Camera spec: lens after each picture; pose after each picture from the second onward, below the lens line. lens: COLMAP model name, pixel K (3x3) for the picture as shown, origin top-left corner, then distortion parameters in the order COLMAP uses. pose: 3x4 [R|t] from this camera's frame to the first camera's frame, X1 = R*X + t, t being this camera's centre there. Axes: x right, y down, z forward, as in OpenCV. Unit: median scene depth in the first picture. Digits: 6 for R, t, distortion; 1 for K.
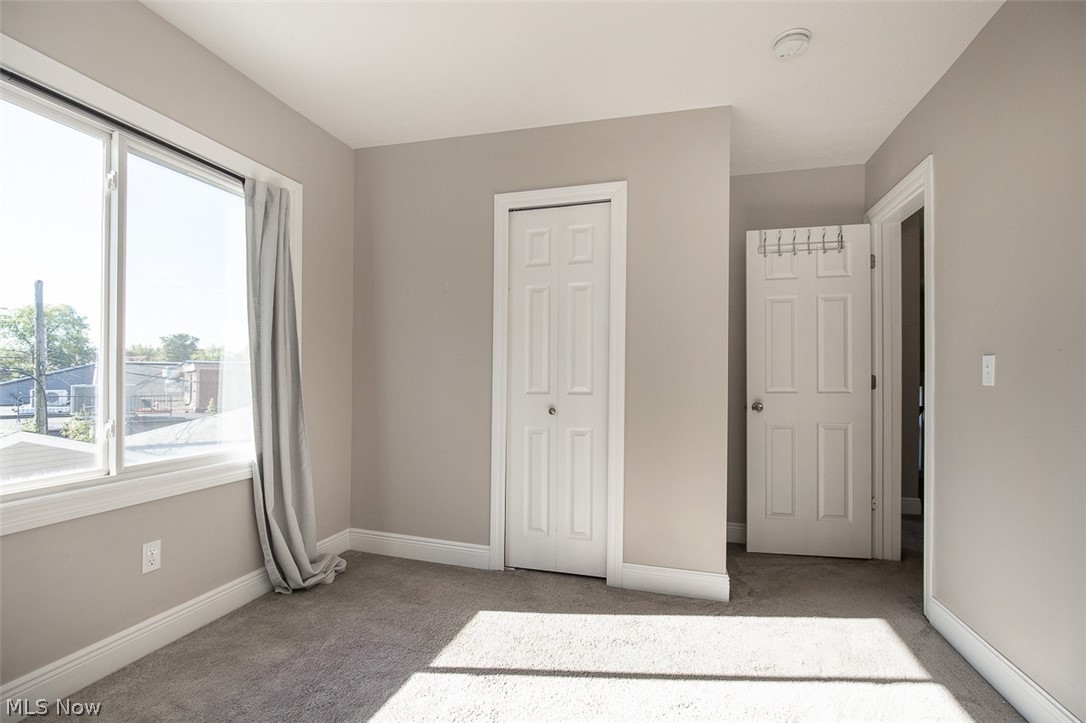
lens RADIAL K [[498.7, 0, 541.4], [0, 498.7, 370.7], [0, 0, 1]] dist [-0.002388, -0.000201]
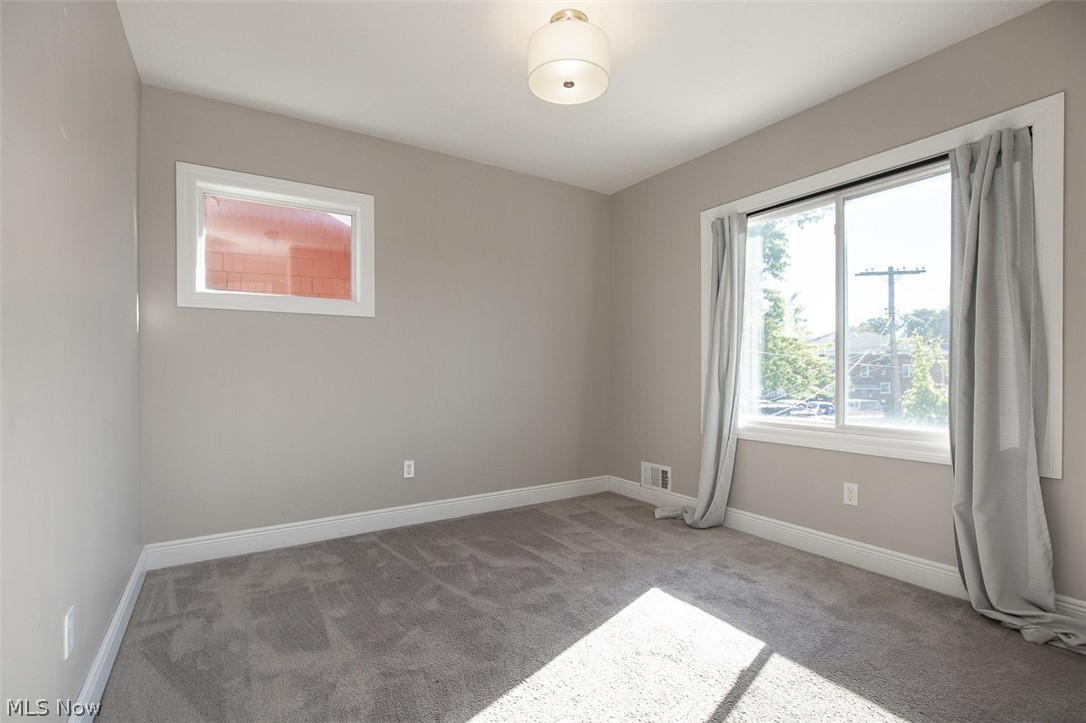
lens RADIAL K [[498.7, 0, 541.4], [0, 498.7, 370.7], [0, 0, 1]] dist [-0.002388, -0.000201]
pose [[-0.656832, -0.002363, -0.754033, 0.727466], [0.000706, 0.999993, -0.003748, 0.043136], [0.754036, -0.002994, -0.656826, 1.170583]]
